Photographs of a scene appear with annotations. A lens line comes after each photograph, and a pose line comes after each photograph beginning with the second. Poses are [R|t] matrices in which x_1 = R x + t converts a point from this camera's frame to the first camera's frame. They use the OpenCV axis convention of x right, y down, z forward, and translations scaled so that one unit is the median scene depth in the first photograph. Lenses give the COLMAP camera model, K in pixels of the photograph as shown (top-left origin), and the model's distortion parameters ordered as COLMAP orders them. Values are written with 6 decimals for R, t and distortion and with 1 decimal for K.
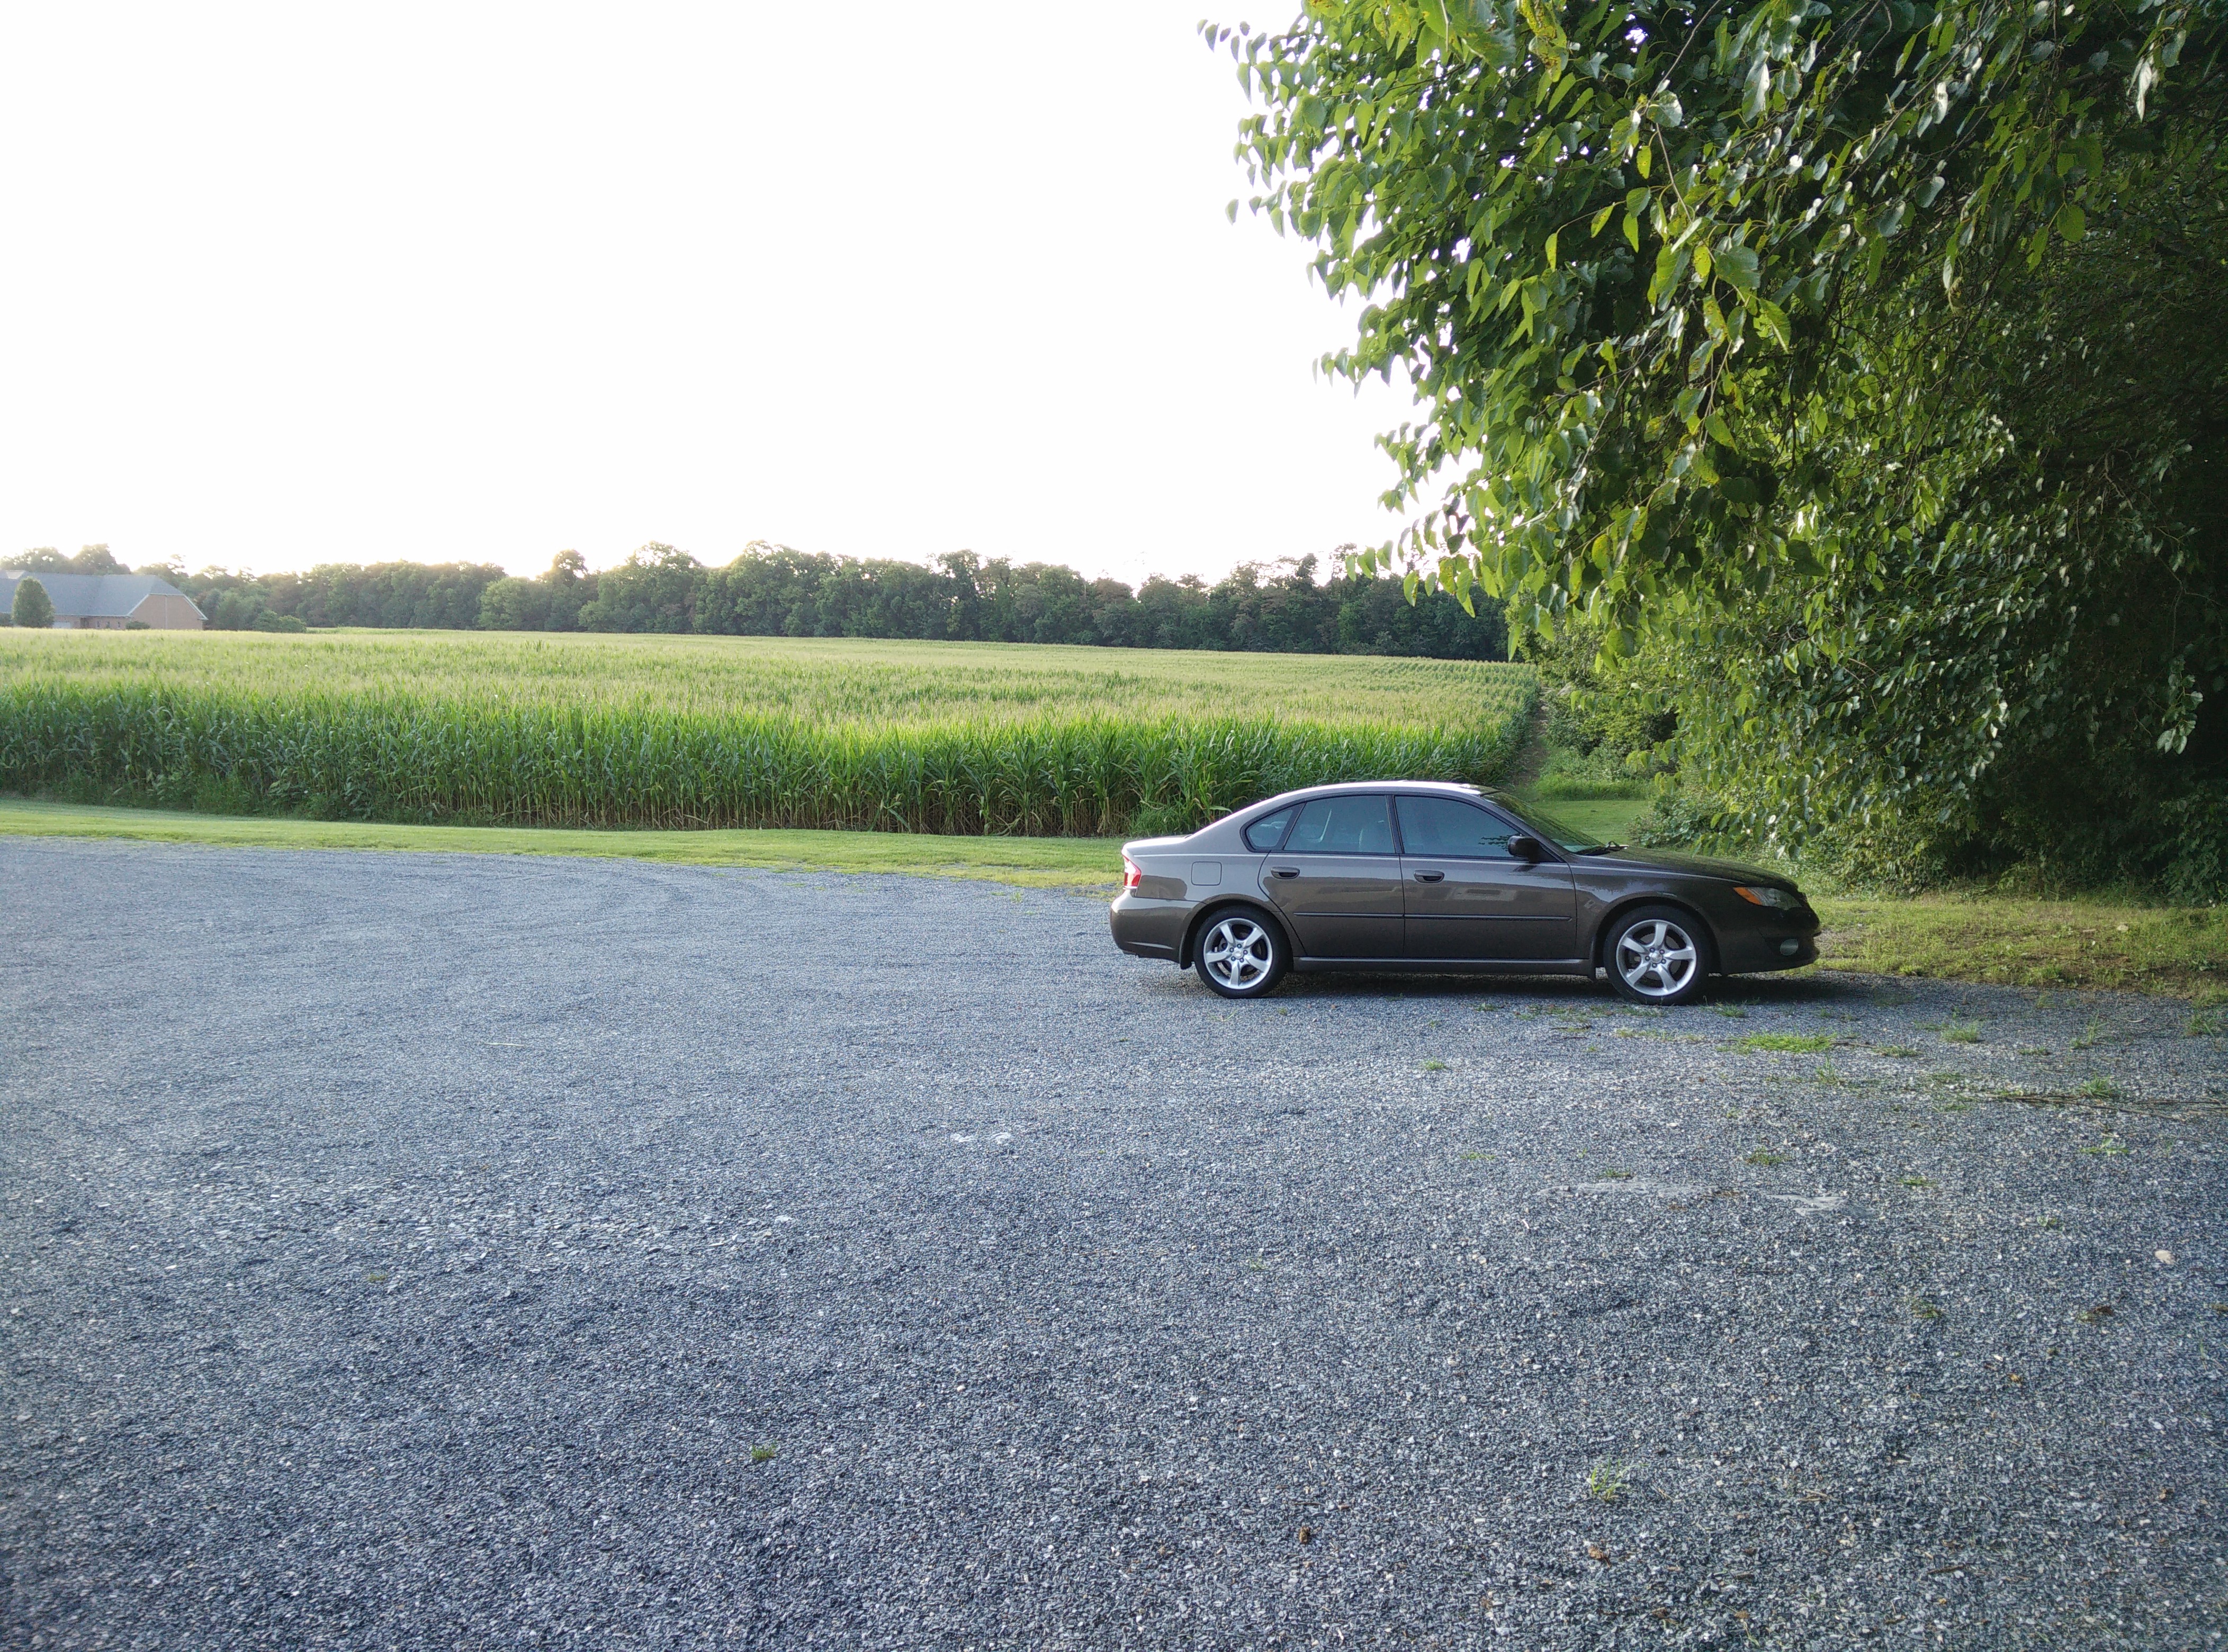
lens RADIAL K [[1842.8, 0, 1114.0], [0, 1842.8, 826.0], [0, 0, 1]] dist [0.221812, -0.413092]
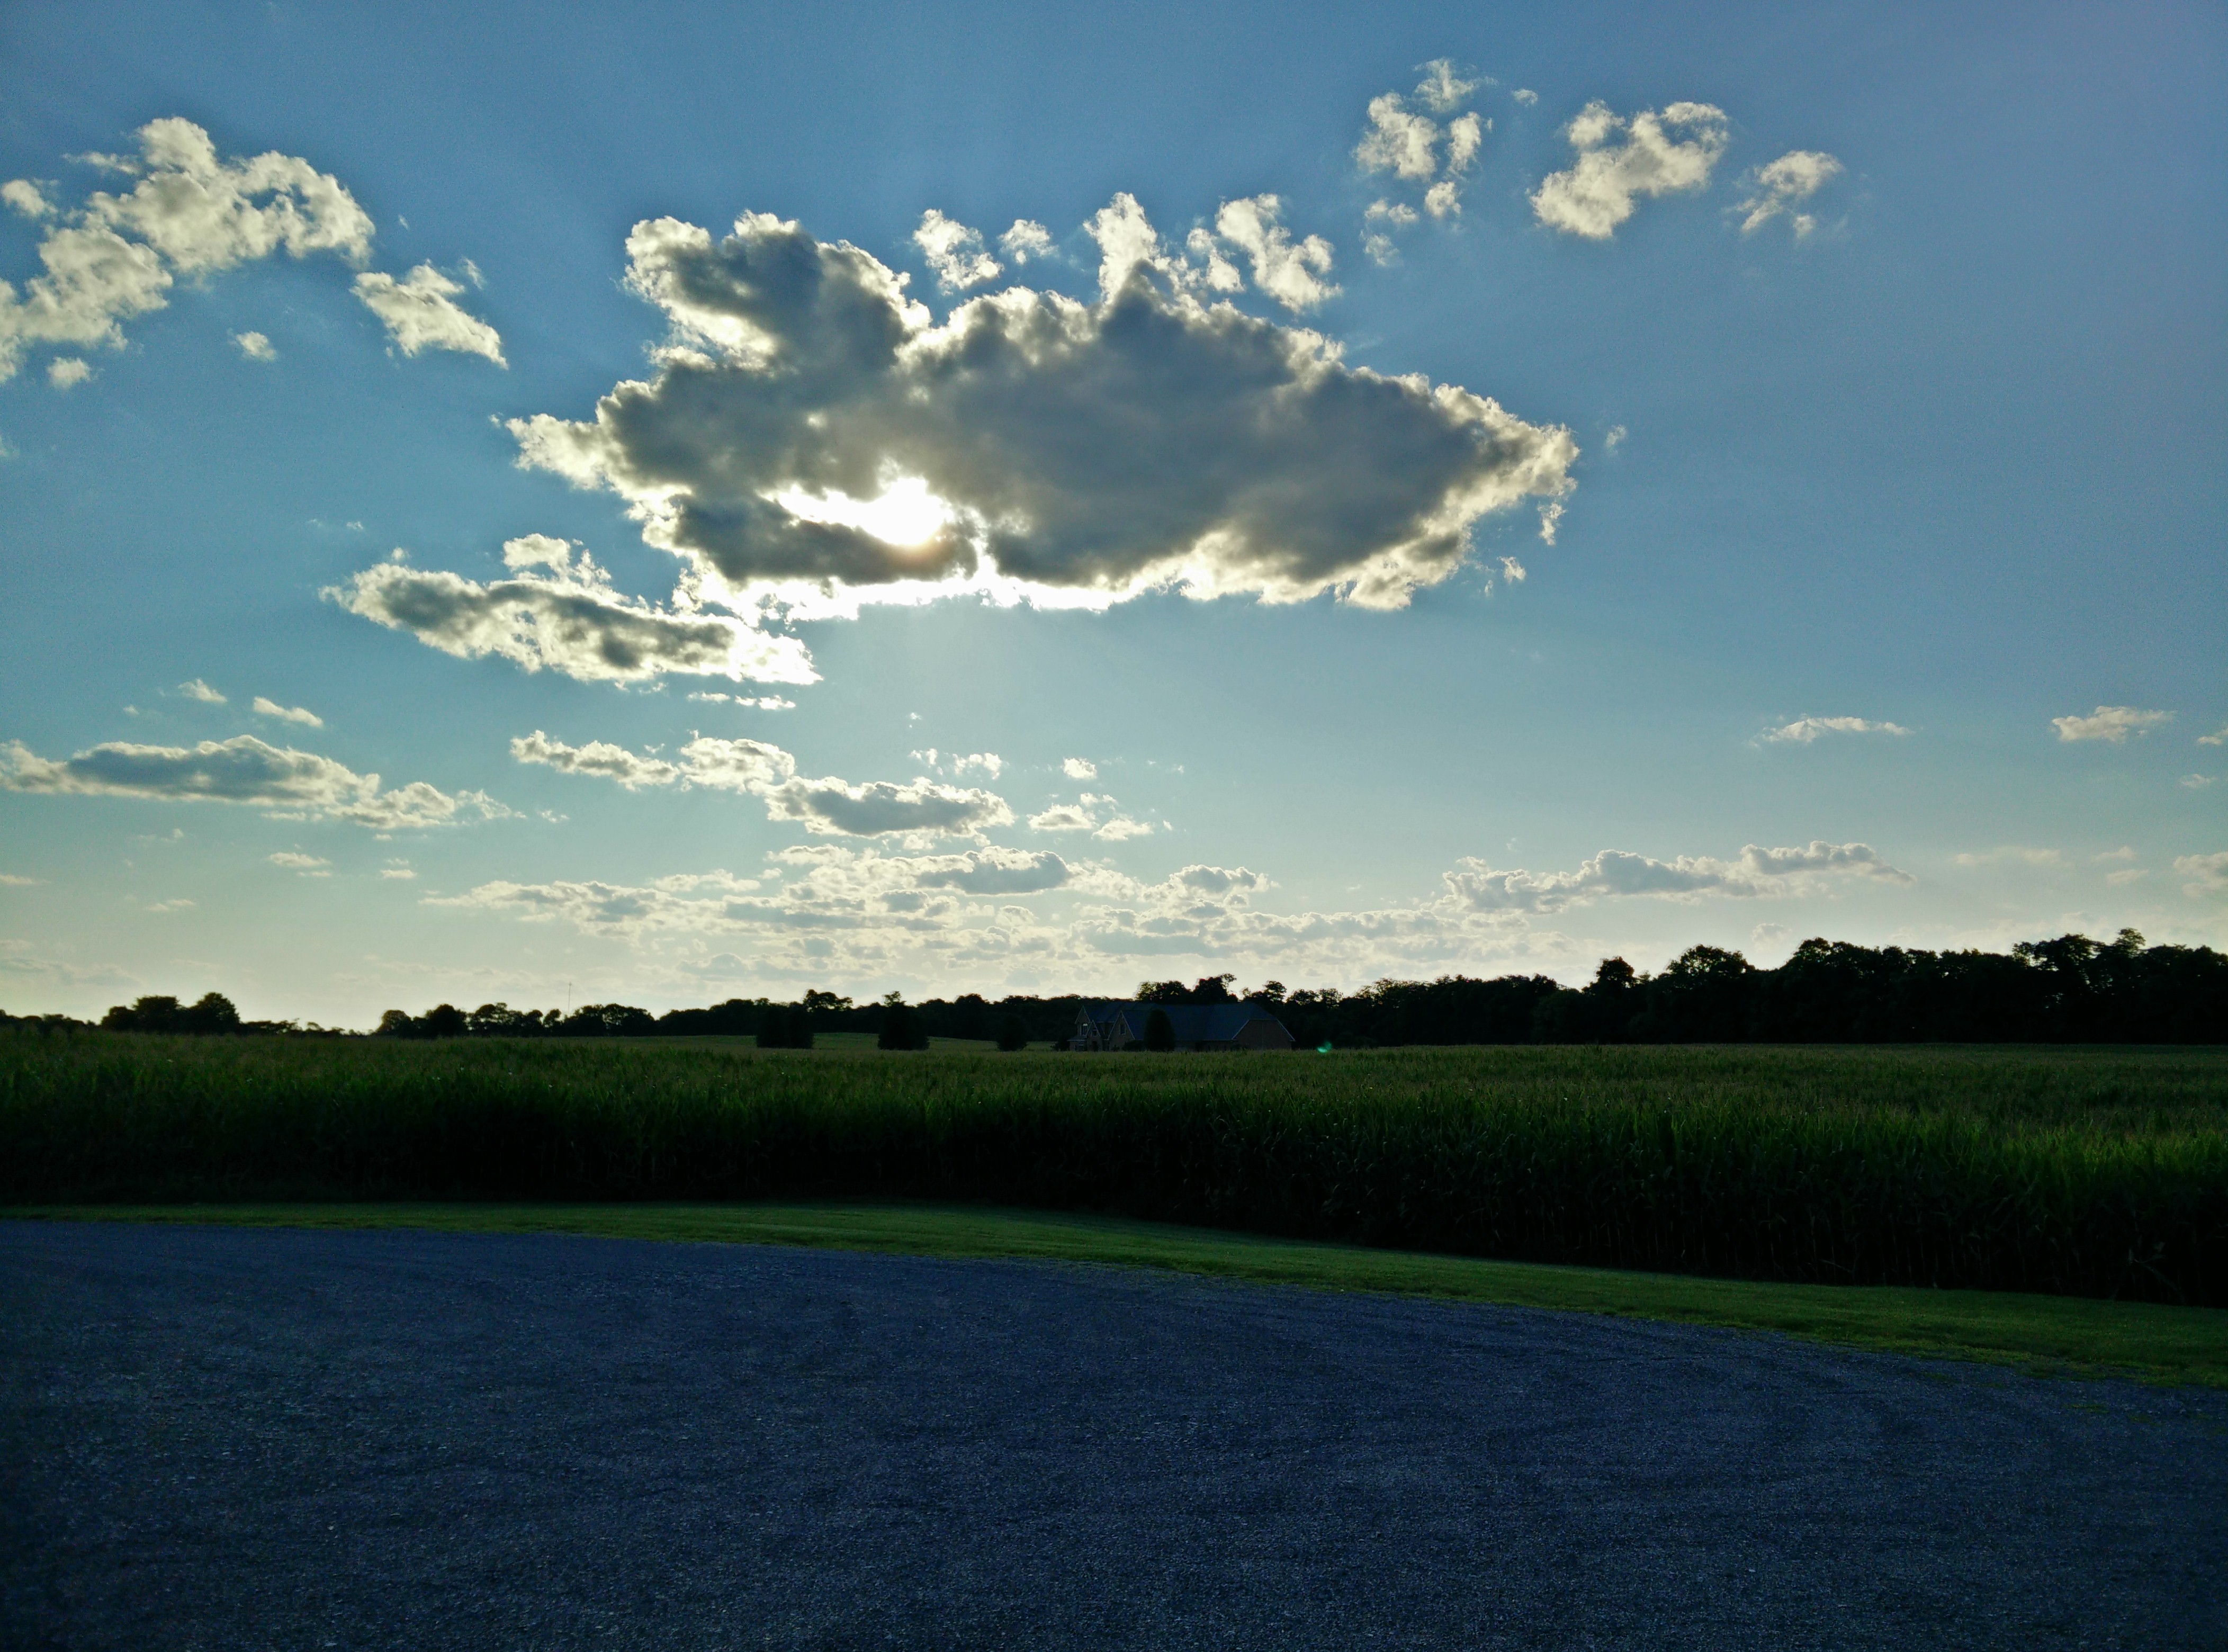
lens RADIAL K [[1898.4, 0, 1114.0], [0, 1898.4, 826.0], [0, 0, 1]] dist [0.096761, 0.006821]
pose [[0.858474, -0.083339, -0.506040, -0.067411], [-0.027179, 0.977929, -0.207162, -0.007385], [0.512136, 0.191597, 0.837262, 0.182280]]
